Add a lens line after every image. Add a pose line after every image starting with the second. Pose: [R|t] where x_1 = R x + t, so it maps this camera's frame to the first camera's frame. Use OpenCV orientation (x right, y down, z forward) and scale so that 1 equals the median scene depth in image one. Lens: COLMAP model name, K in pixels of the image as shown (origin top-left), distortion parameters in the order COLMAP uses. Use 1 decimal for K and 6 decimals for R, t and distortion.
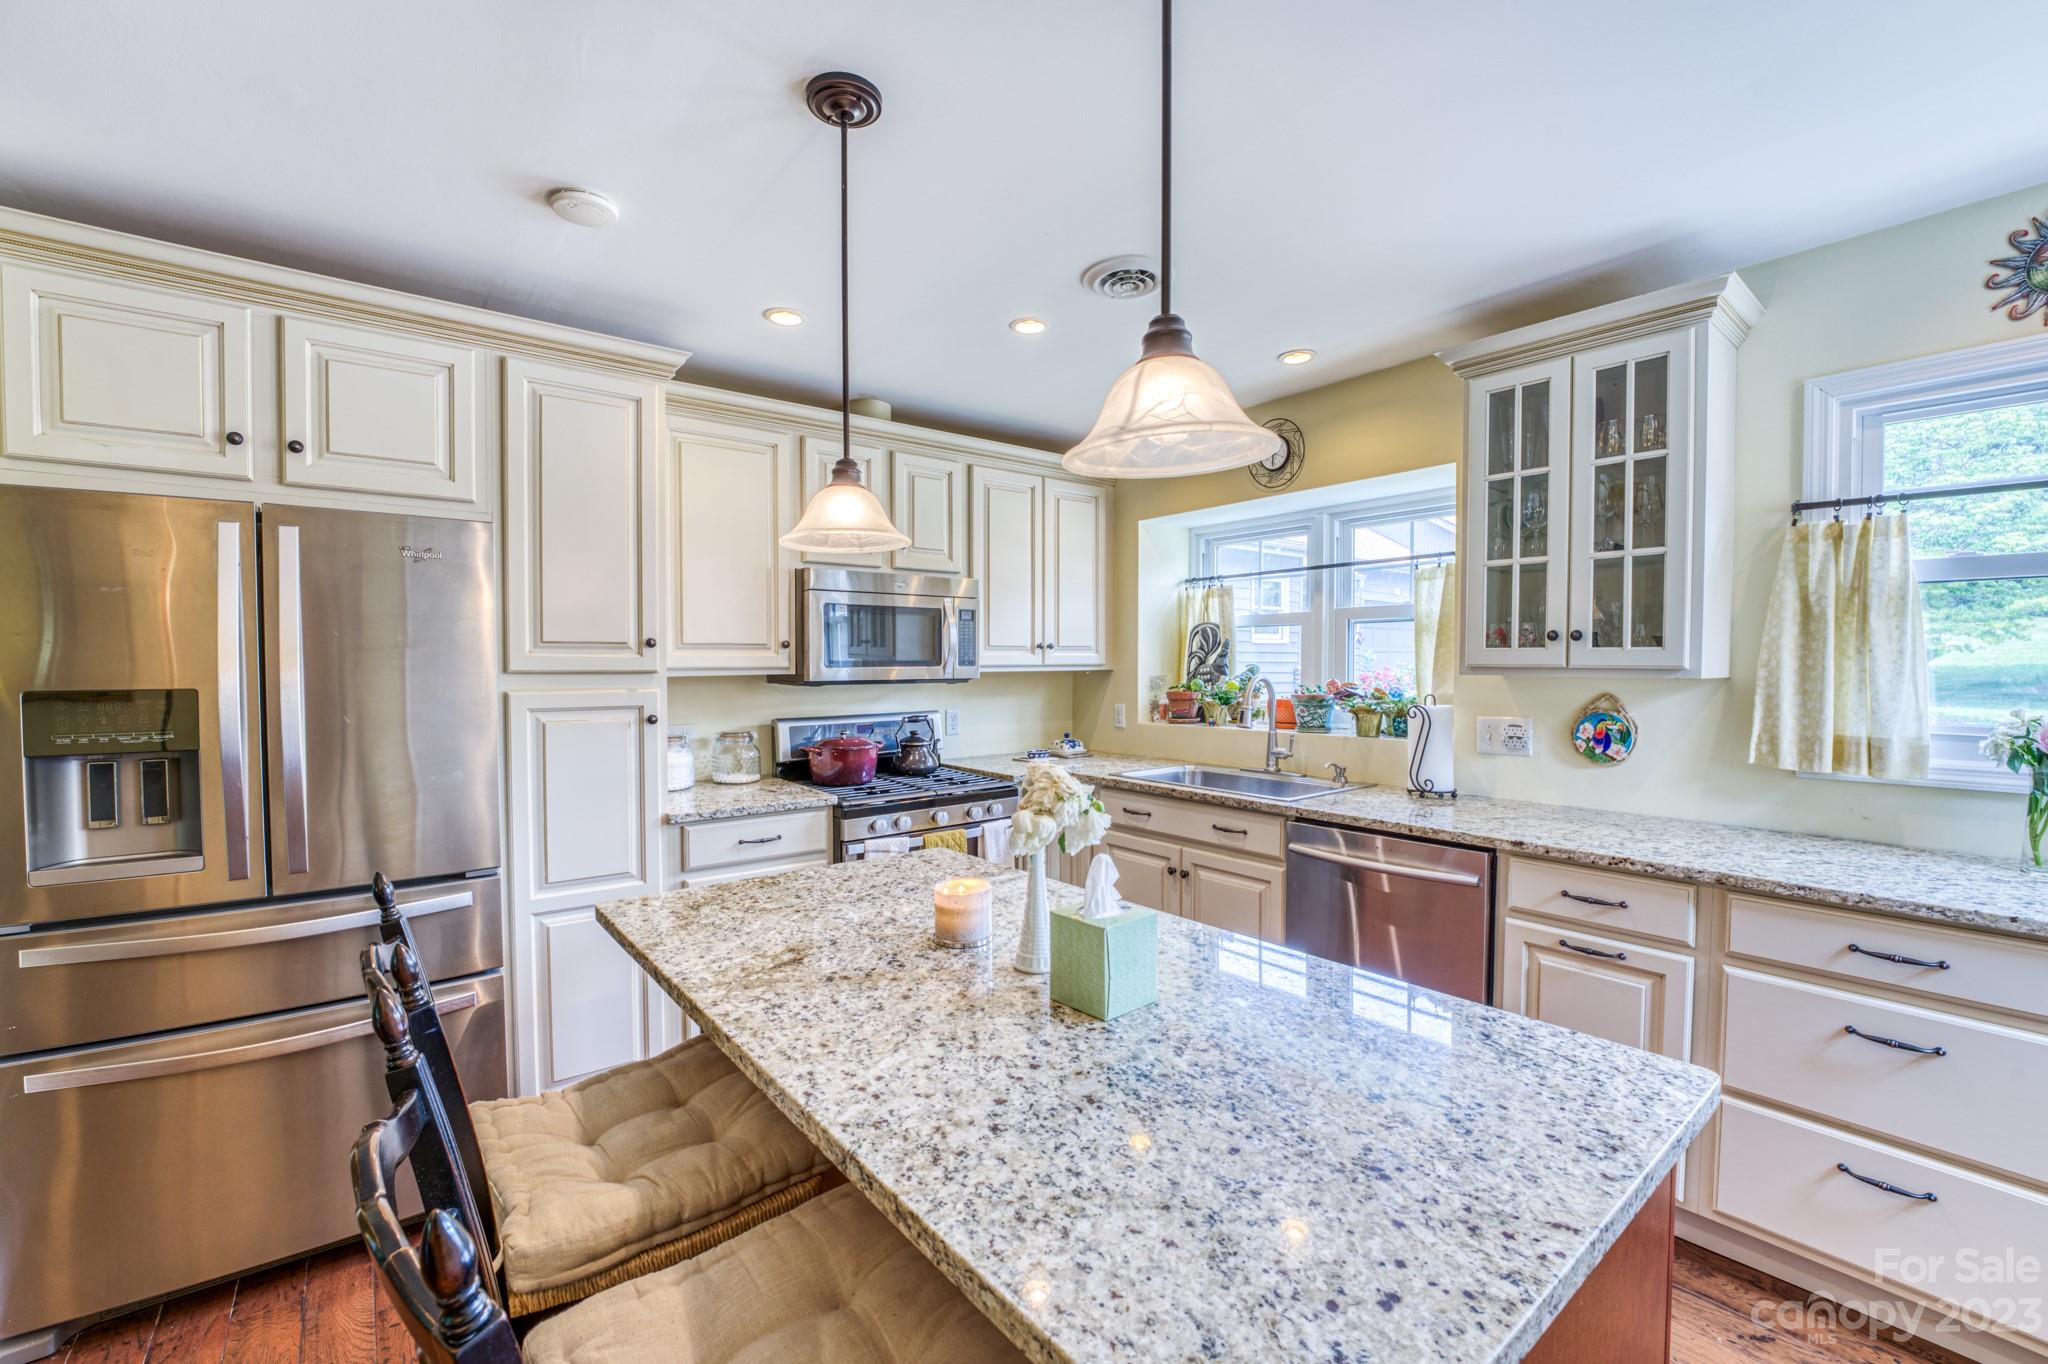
lens RADIAL K [[850.7, 0, 1027.4], [0, 850.7, 689.5], [0, 0, 1]] dist [-0.030689, 0.004439]
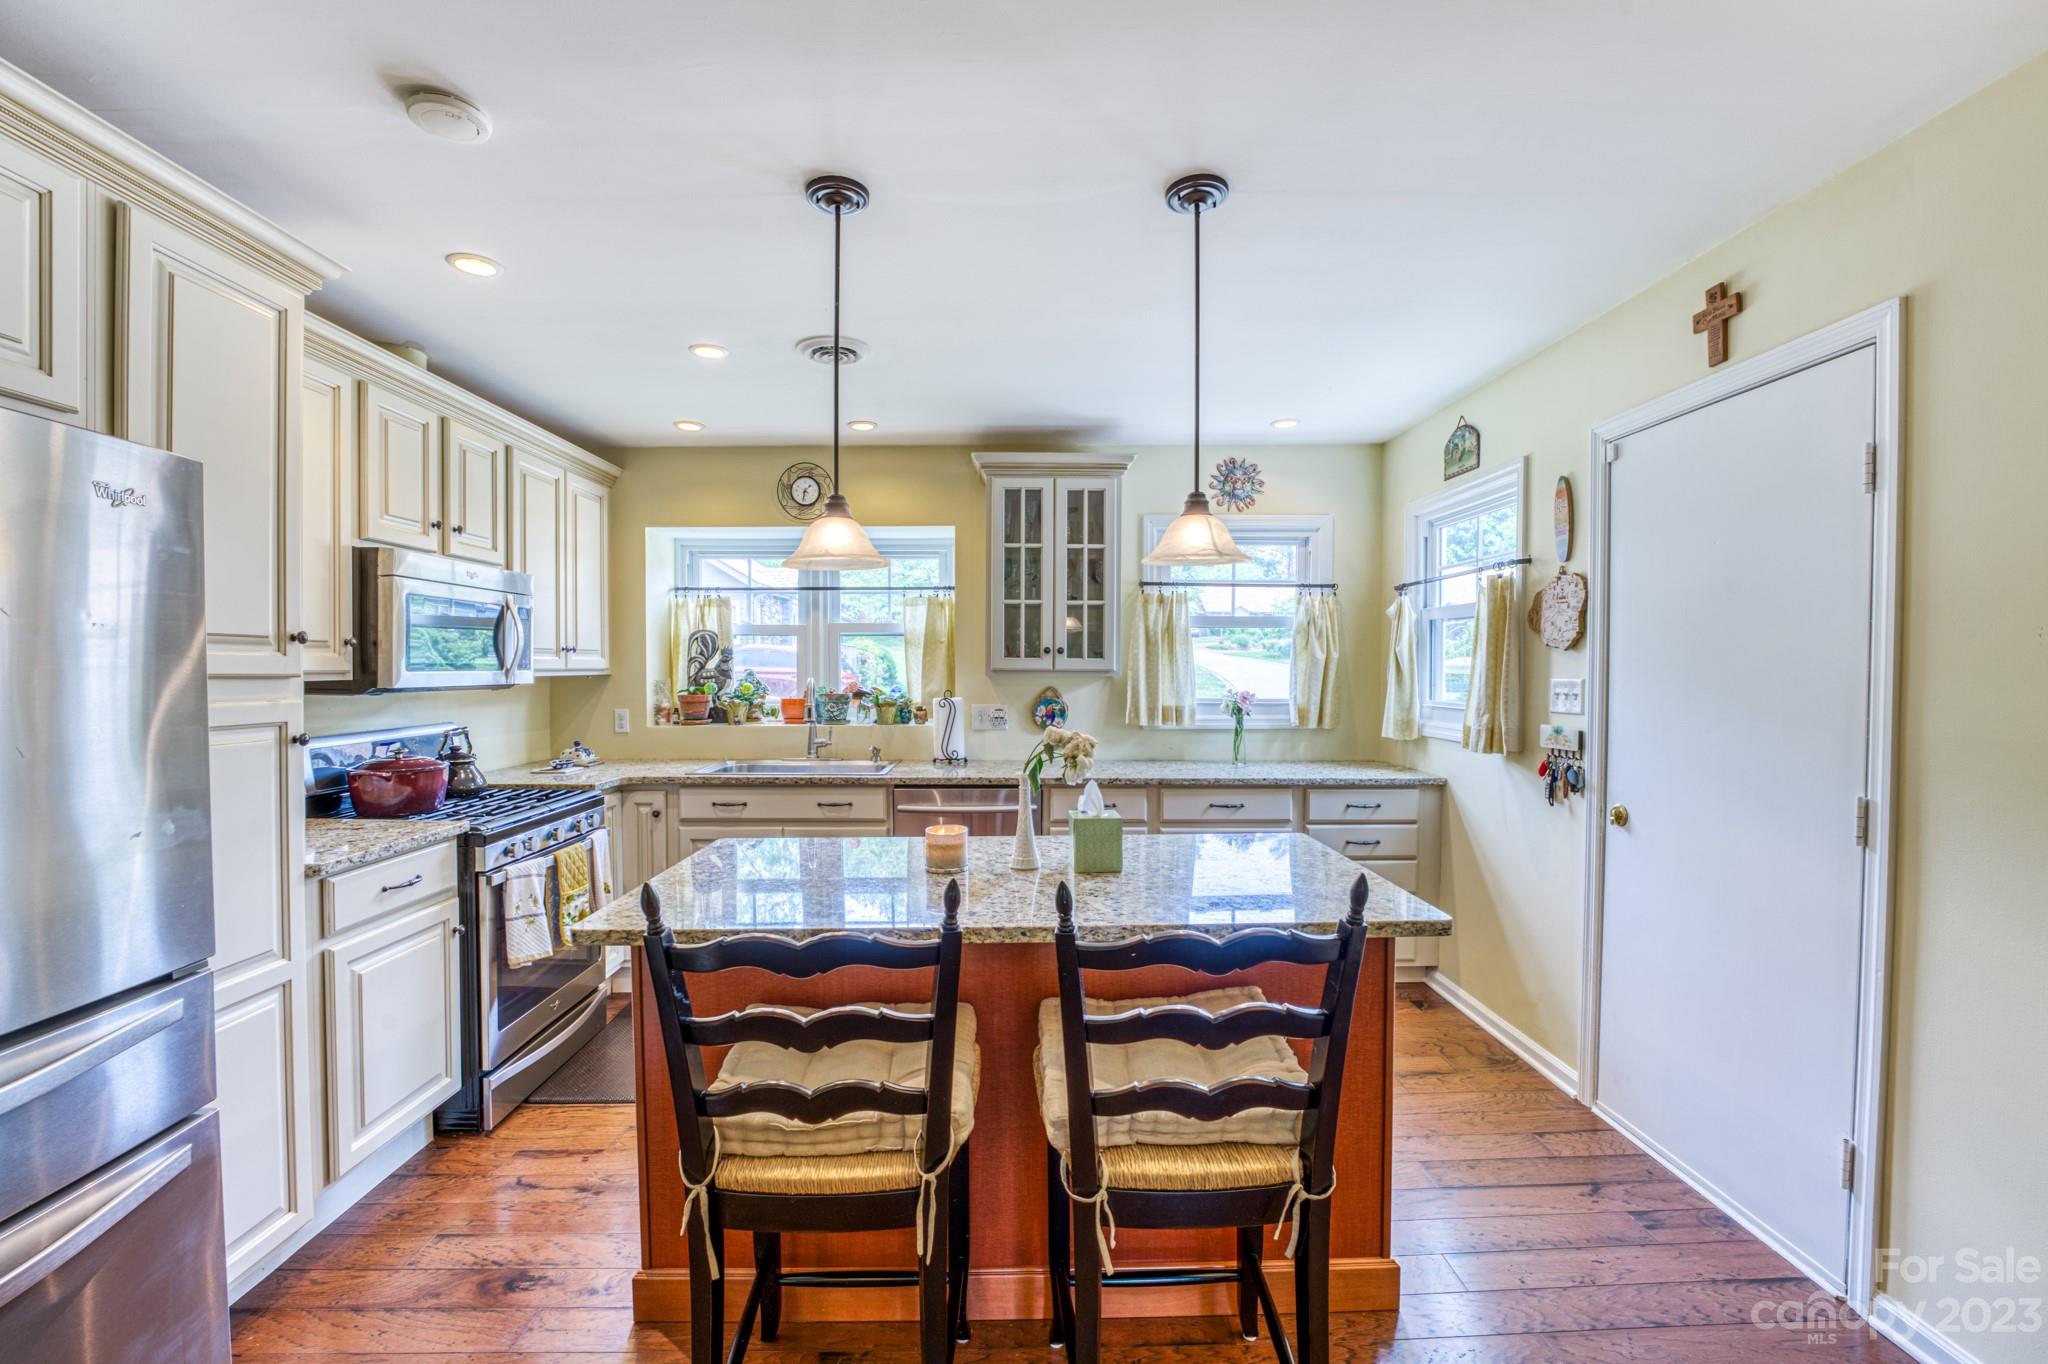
lens RADIAL K [[861.6, 0, 1023.7], [0, 861.6, 688.4], [0, 0, 1]] dist [-0.024448, -0.000018]
pose [[0.612388, -0.015719, 0.790401, -0.693357], [0.023687, 0.999718, 0.001529, 0.004484], [-0.790203, 0.017786, 0.612587, 0.035881]]
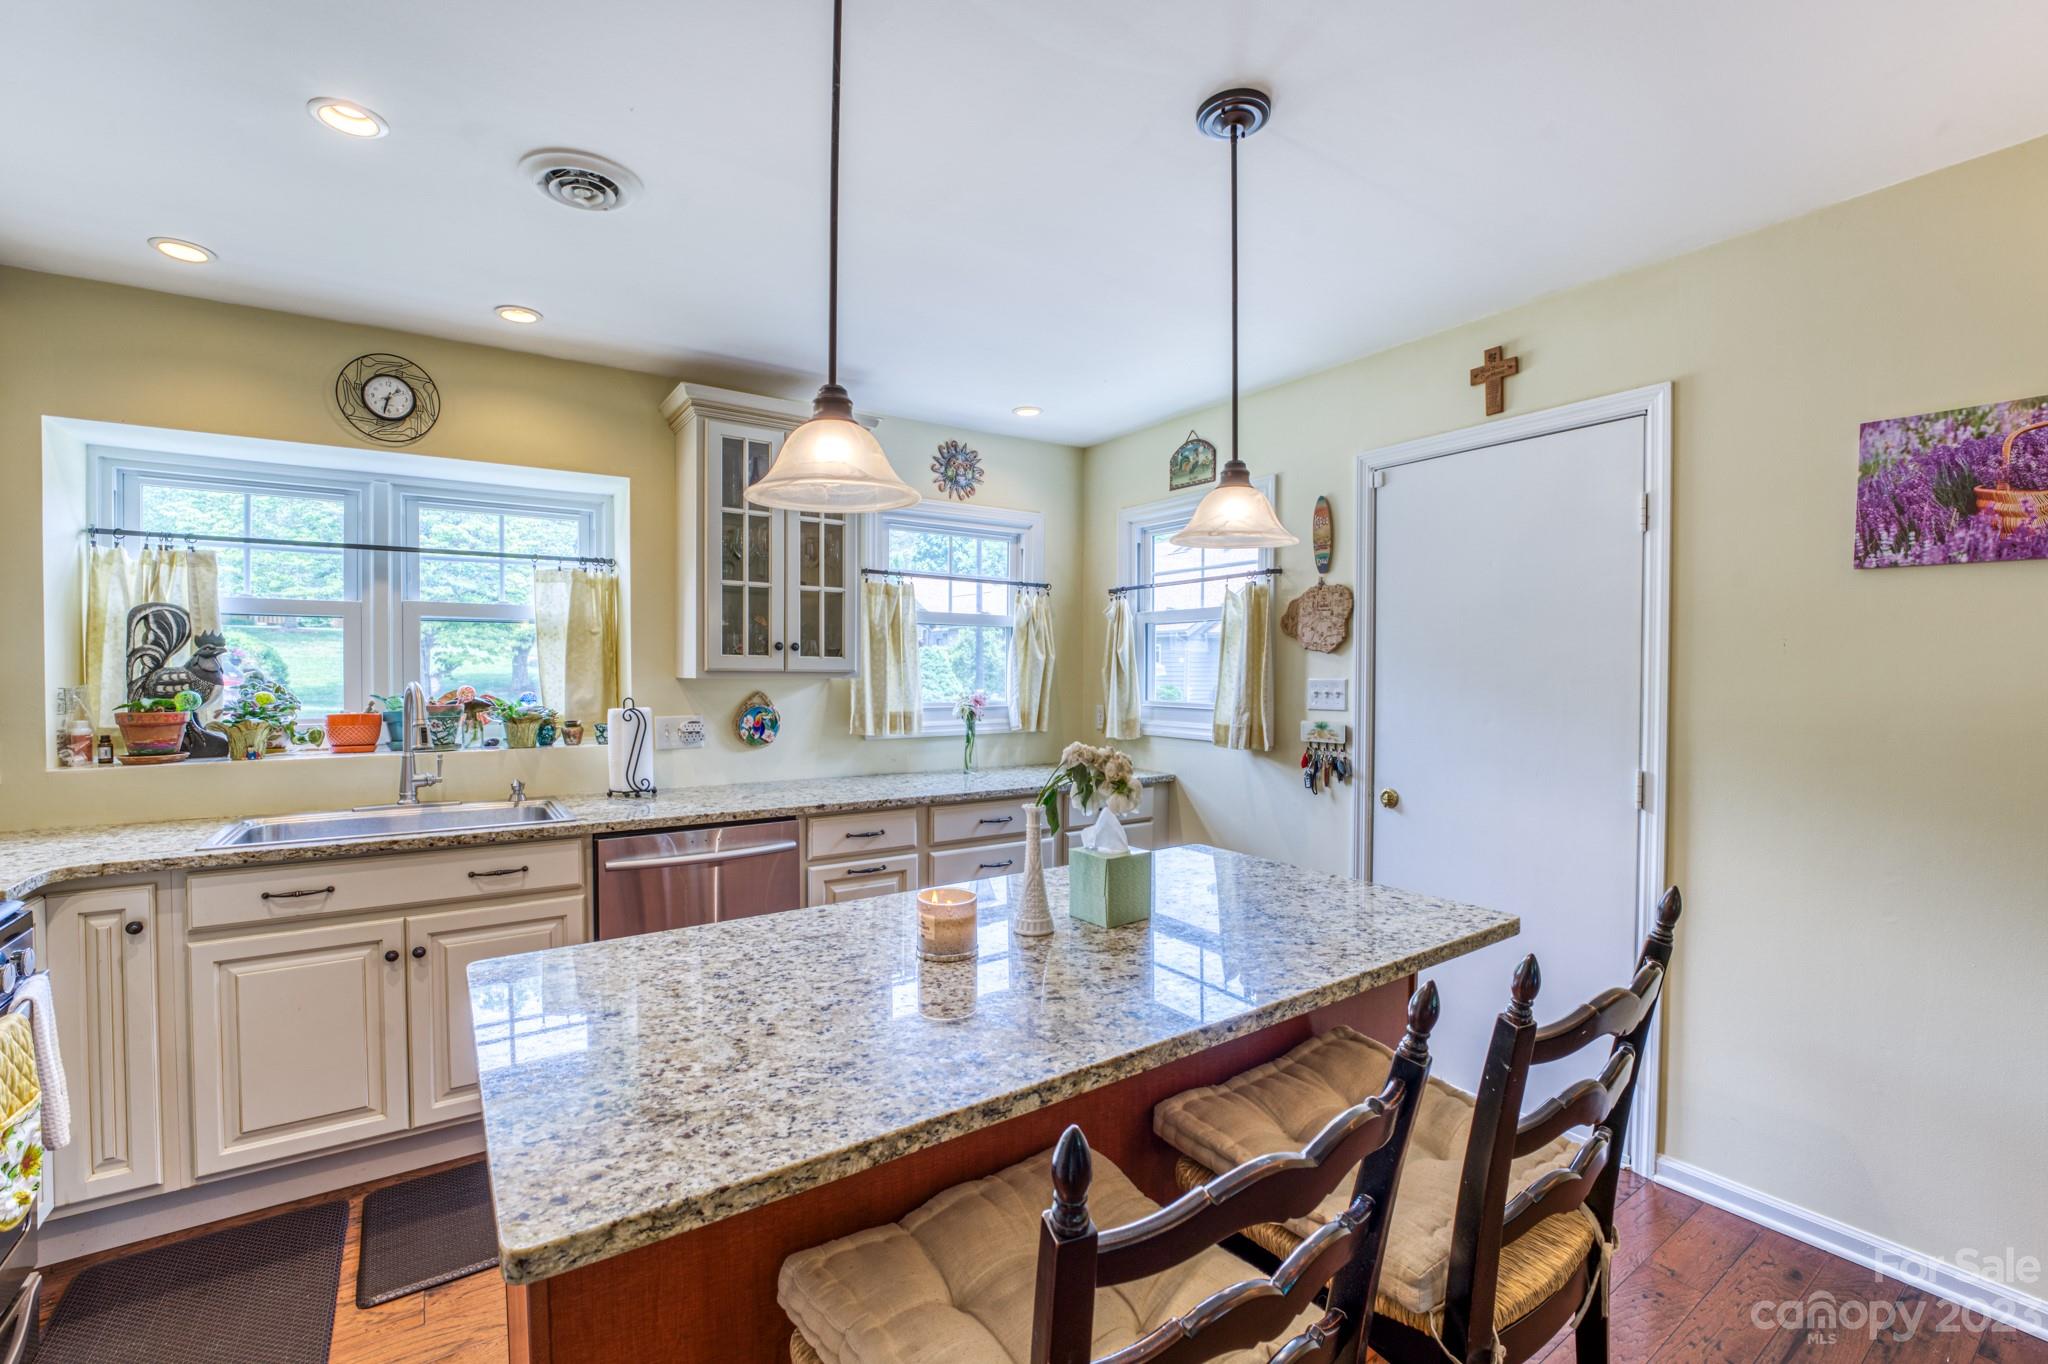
lens RADIAL K [[869.3, 0, 1024.2], [0, 869.3, 686.9], [0, 0, 1]] dist [-0.023098, 0.000321]
pose [[0.071045, -0.014553, 0.997367, -0.662002], [0.030054, 0.999471, 0.012443, -0.007473], [-0.997020, 0.029091, 0.071445, 0.535848]]
